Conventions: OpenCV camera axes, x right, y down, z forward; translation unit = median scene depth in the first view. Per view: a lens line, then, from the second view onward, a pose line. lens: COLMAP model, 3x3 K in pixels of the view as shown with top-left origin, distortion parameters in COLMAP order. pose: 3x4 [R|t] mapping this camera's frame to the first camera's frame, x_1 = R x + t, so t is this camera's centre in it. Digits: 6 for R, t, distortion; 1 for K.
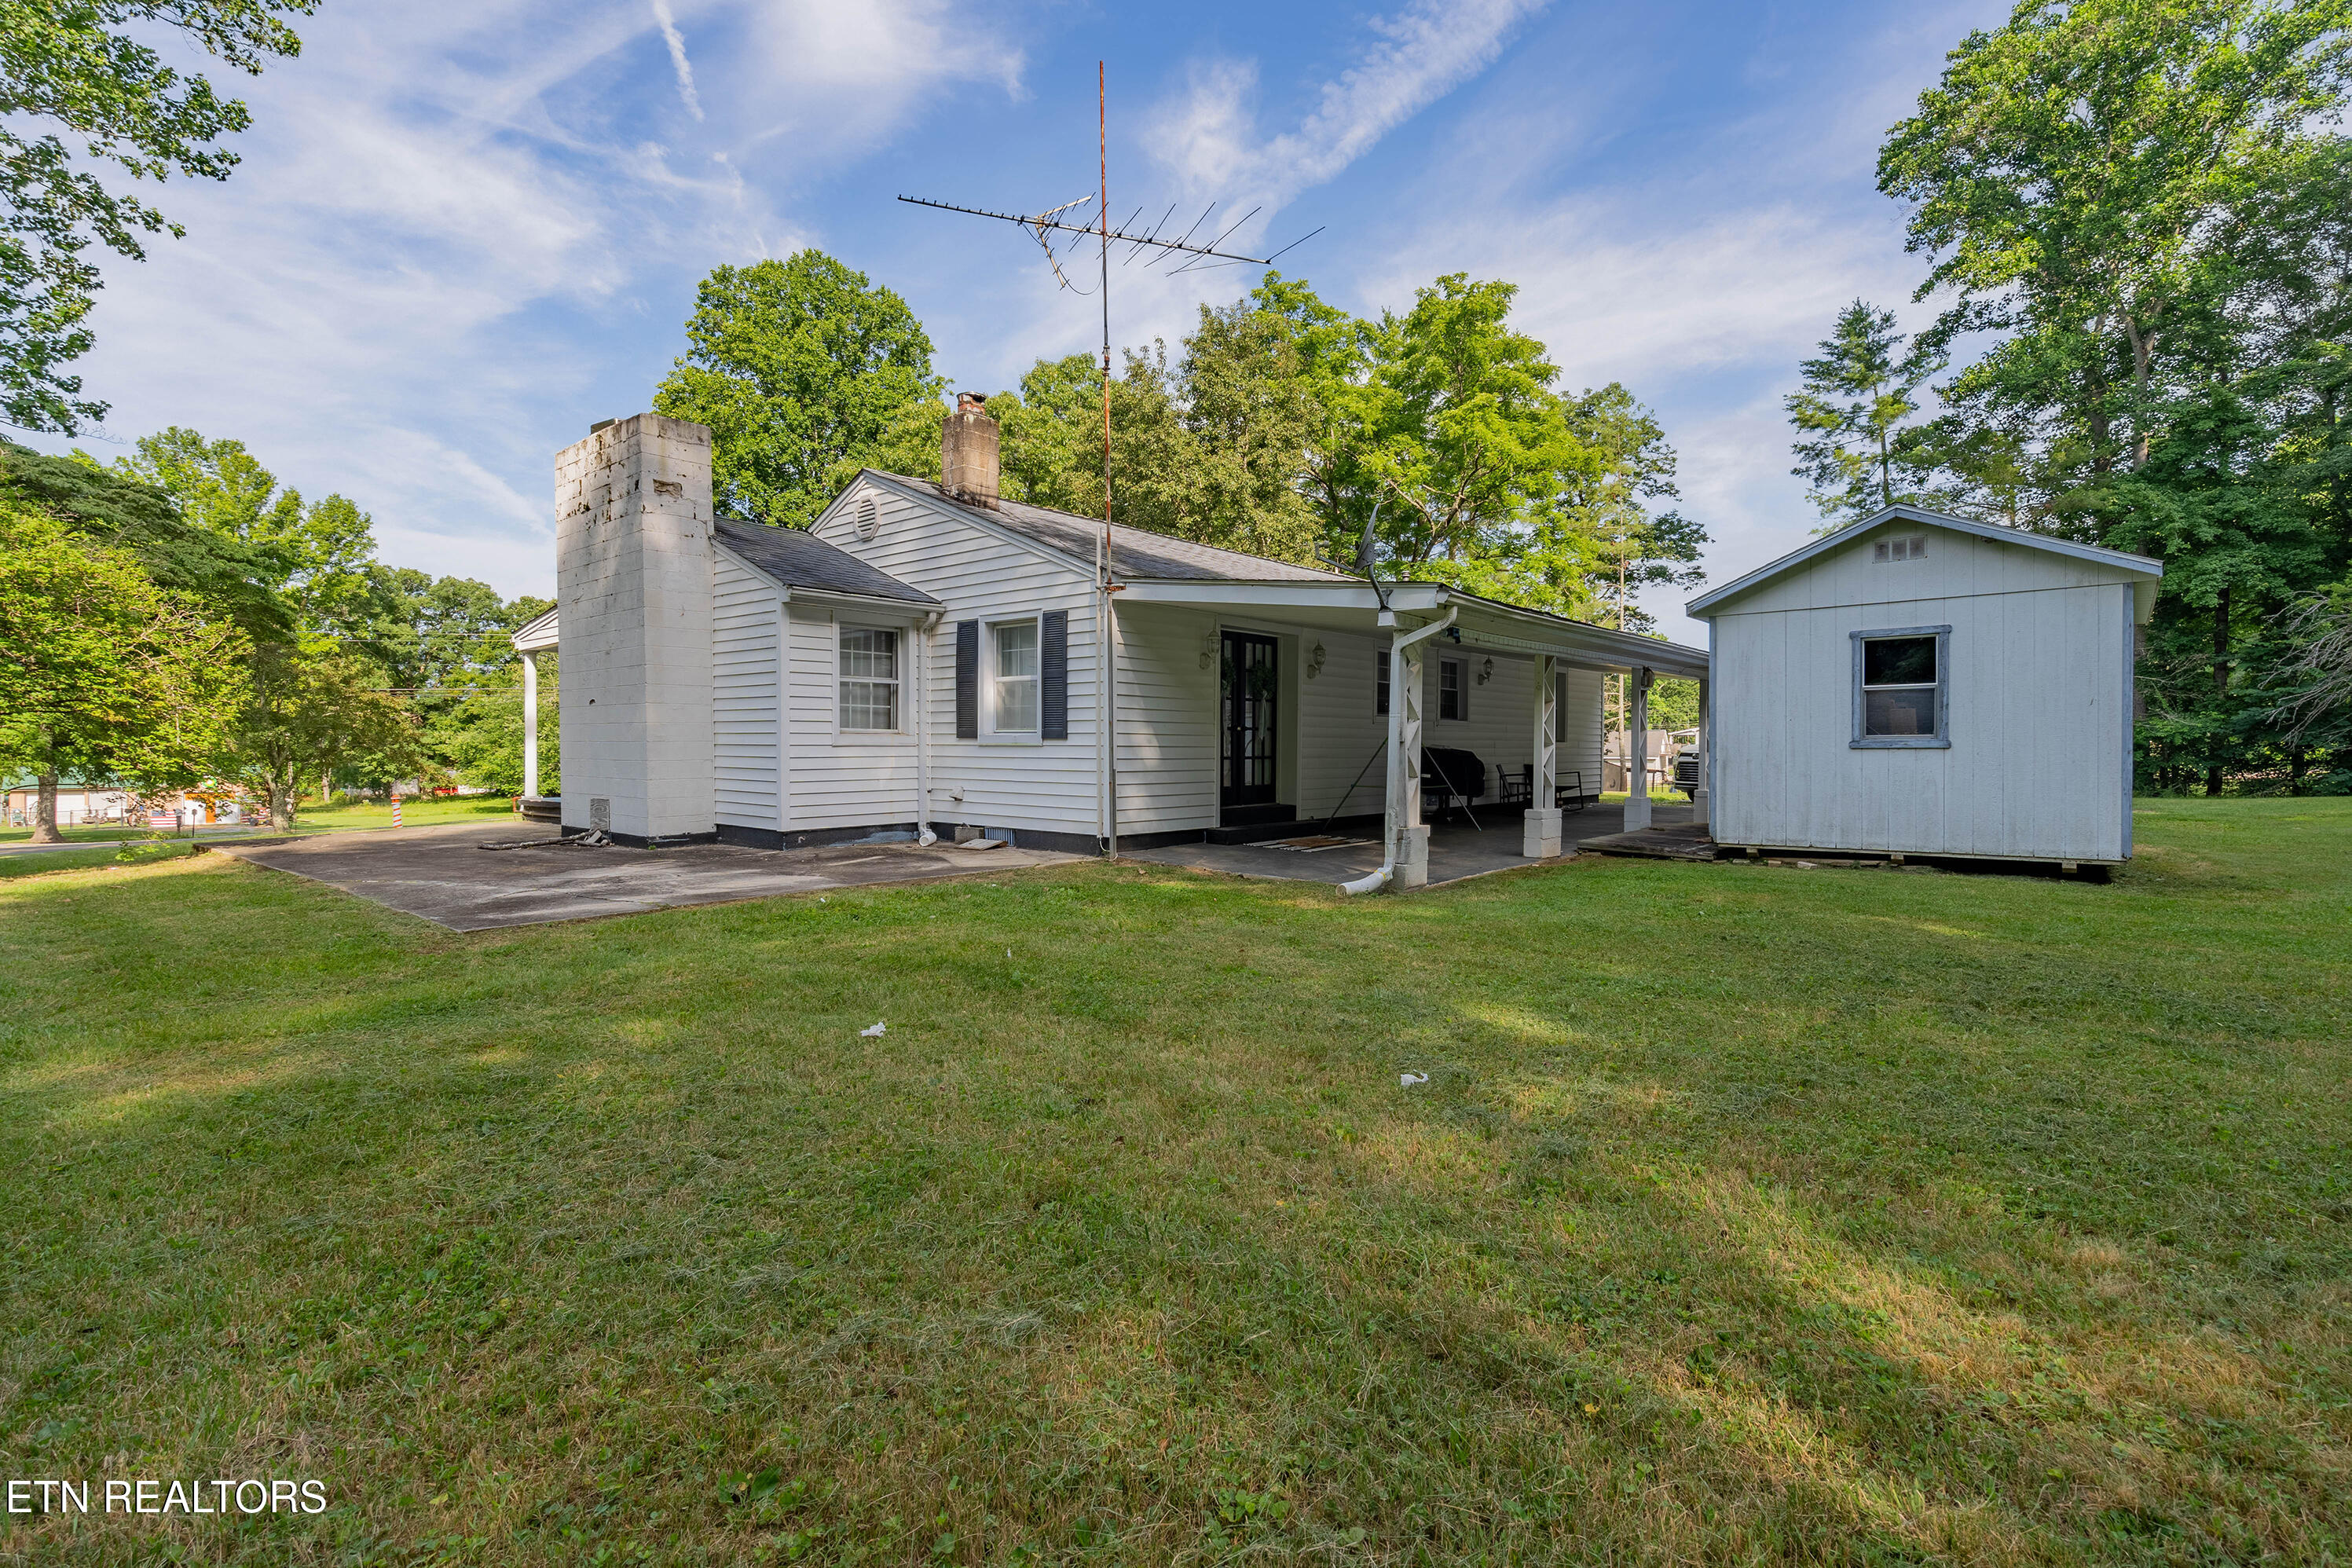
lens RADIAL K [[1082.5, 0, 1172.5], [0, 1082.5, 772.0], [0, 0, 1]] dist [-0.005719, 0.001681]
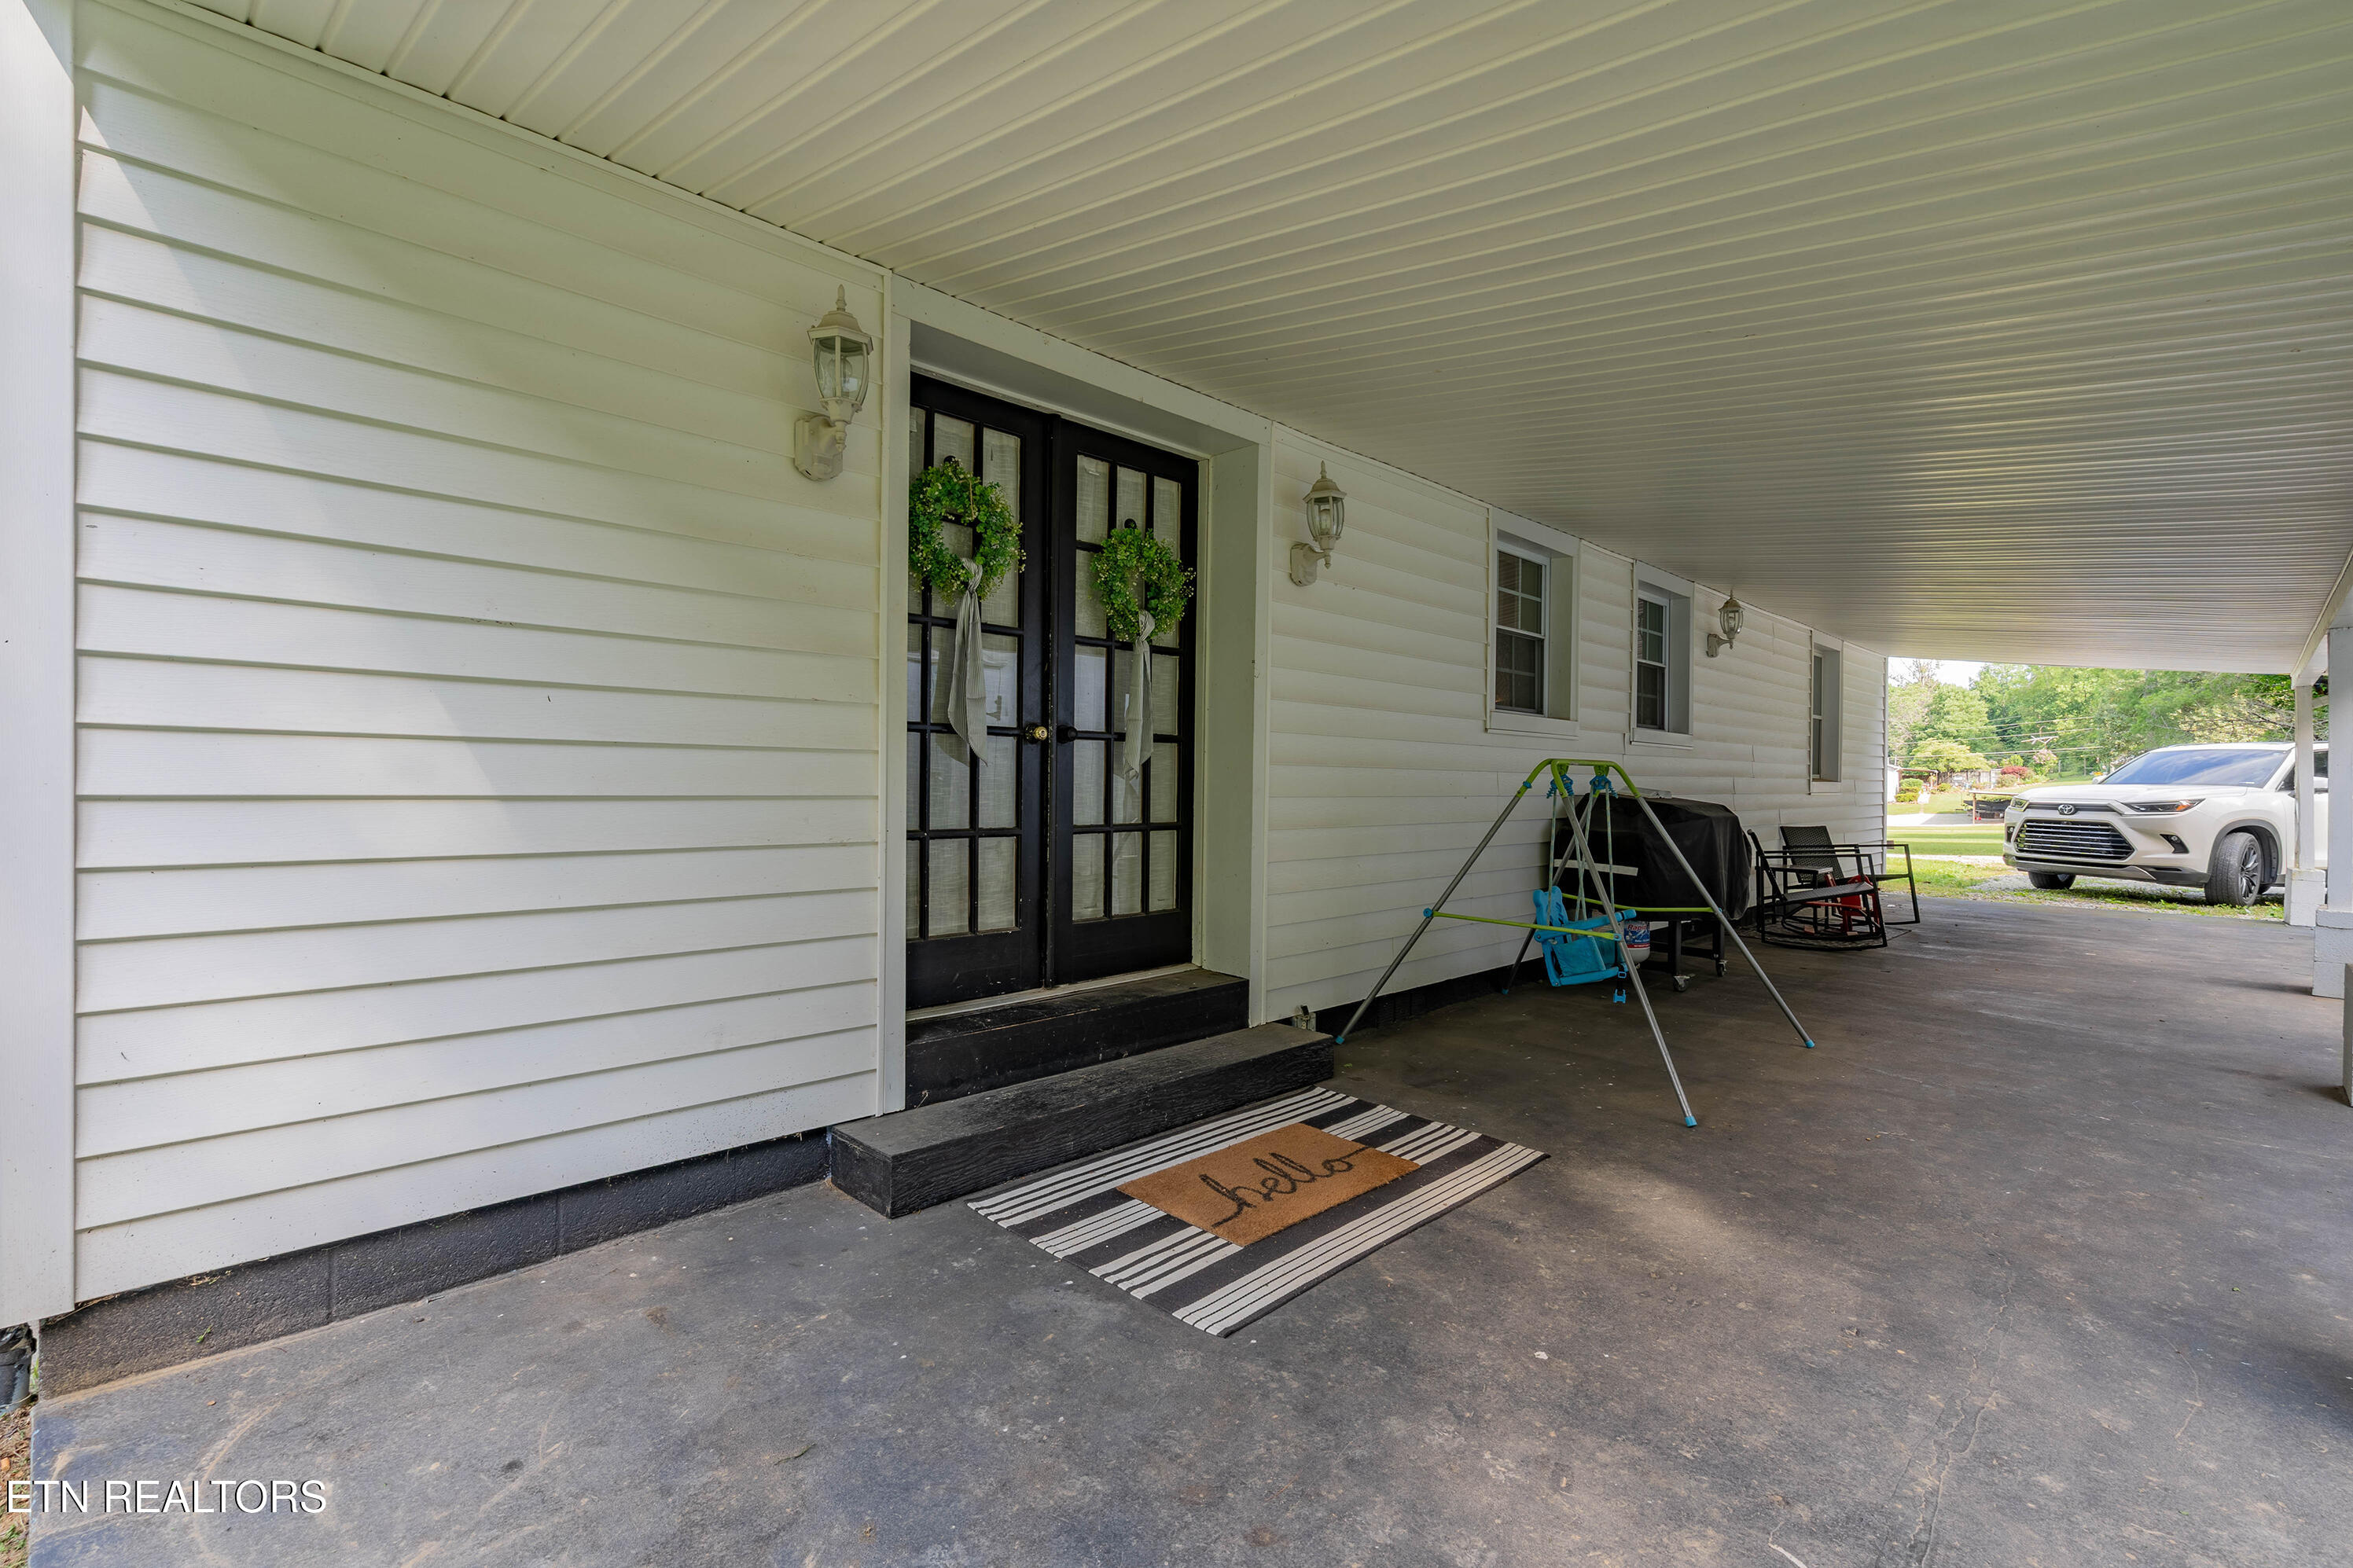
lens RADIAL K [[1082.8, 0, 1180.6], [0, 1082.8, 787.6], [0, 0, 1]] dist [-0.005719, 0.001681]
pose [[0.997778, 0.001354, -0.066608, 0.116605], [-0.002819, 0.999756, -0.021908, -0.018260], [0.066562, 0.022047, 0.997539, 0.689433]]
